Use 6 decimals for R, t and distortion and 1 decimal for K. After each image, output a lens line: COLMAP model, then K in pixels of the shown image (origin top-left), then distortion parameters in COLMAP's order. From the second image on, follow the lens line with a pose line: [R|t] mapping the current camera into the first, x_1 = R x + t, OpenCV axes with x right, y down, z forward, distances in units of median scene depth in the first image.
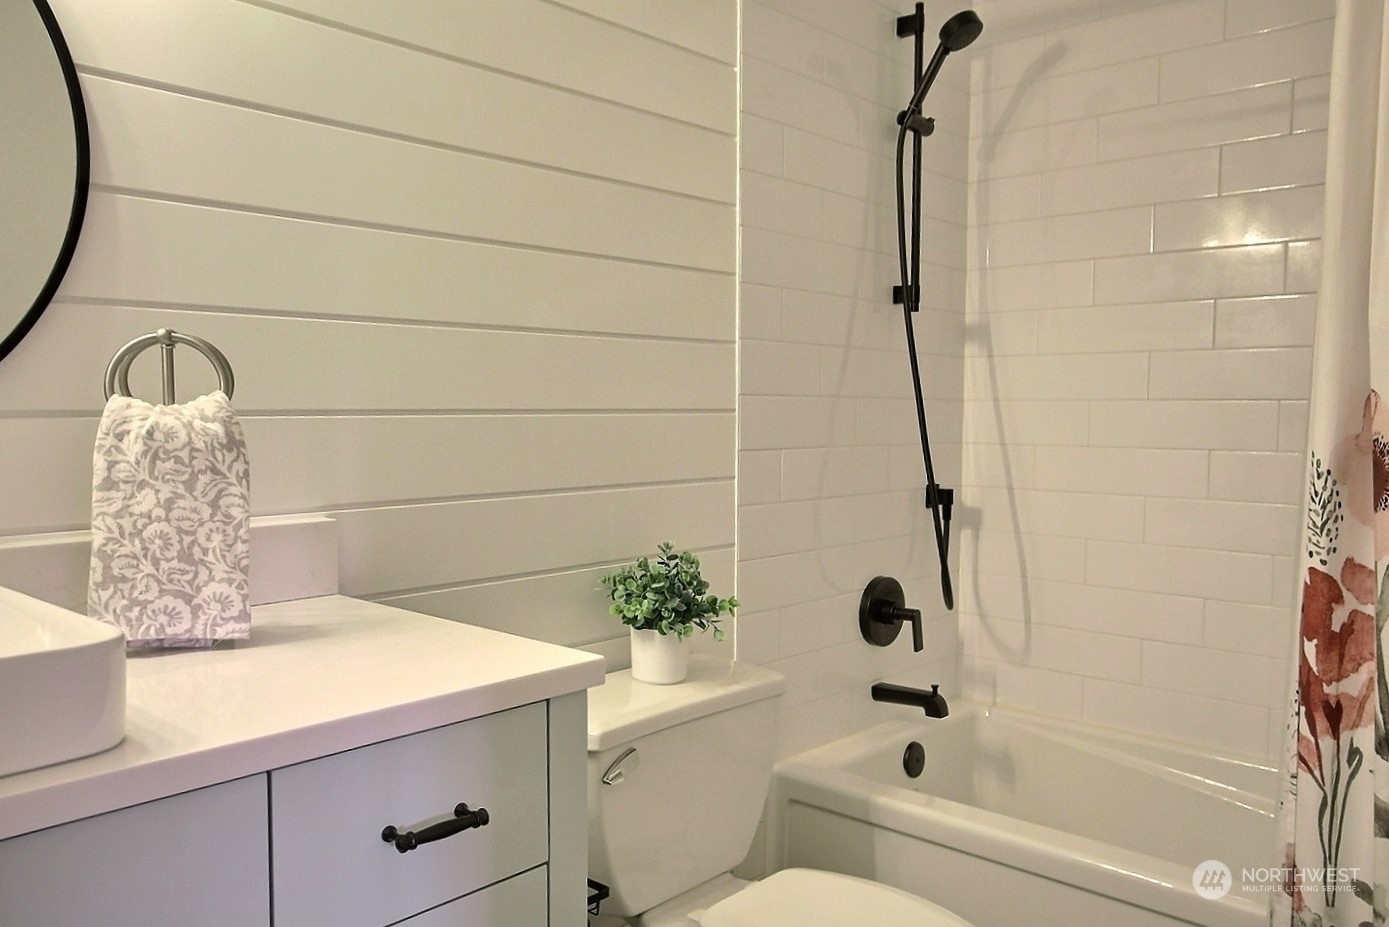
lens RADIAL K [[1079.9, 0, 708.3], [0, 1079.9, 472.0], [0, 0, 1]] dist [-0.001837, 0.008559]
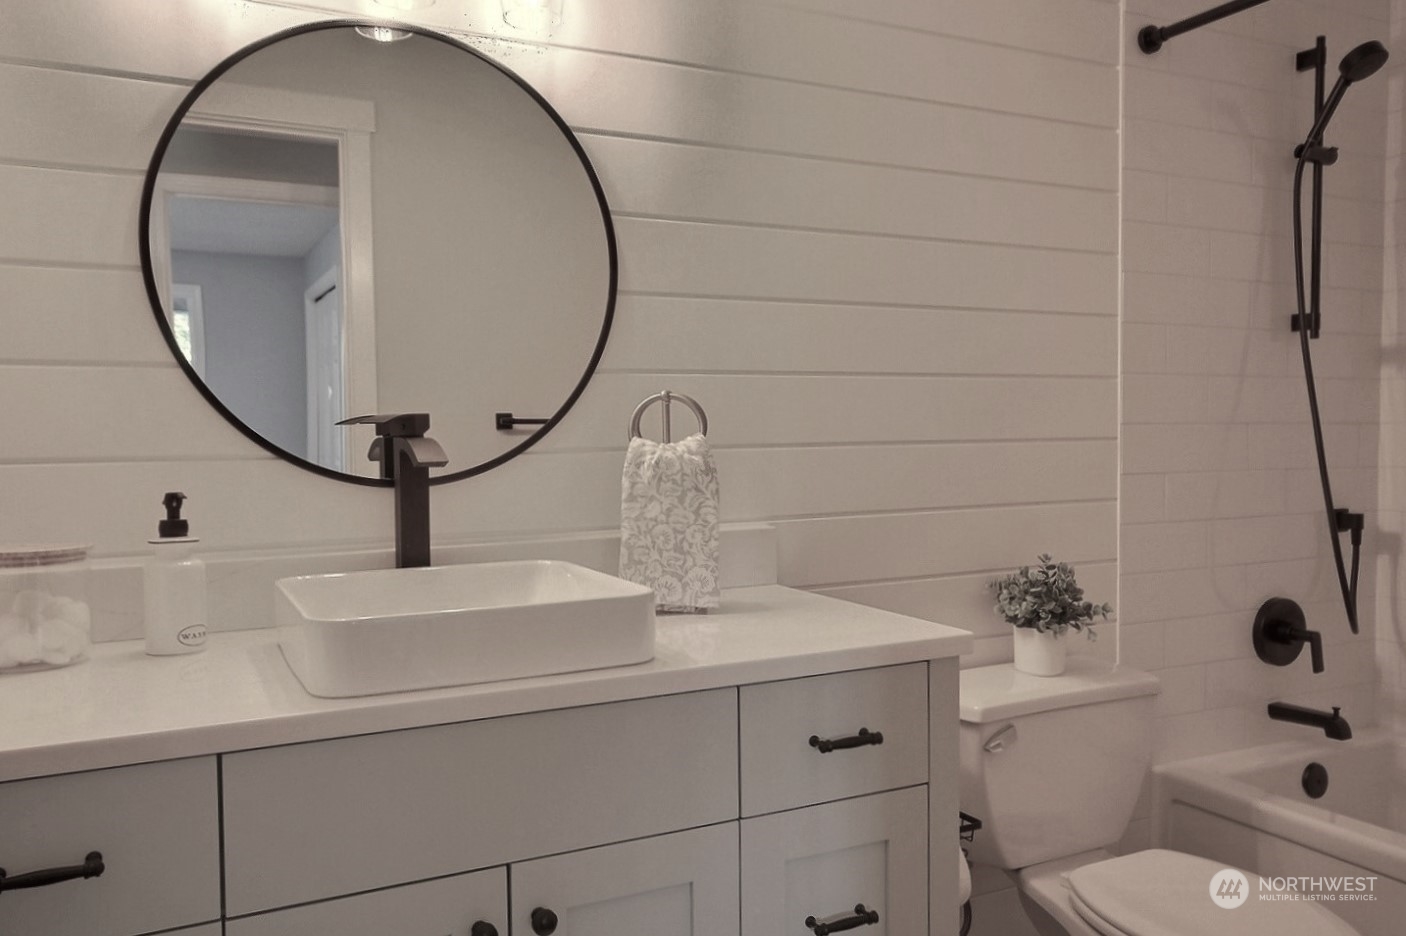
lens RADIAL K [[1025.1, 0, 698.4], [0, 1025.1, 469.1], [0, 0, 1]] dist [-0.003820, 0.056033]
pose [[0.921087, -0.000953, -0.389357, 0.052248], [-0.008269, 0.999724, -0.022008, 0.001480], [0.389270, 0.023491, 0.920824, -0.179659]]
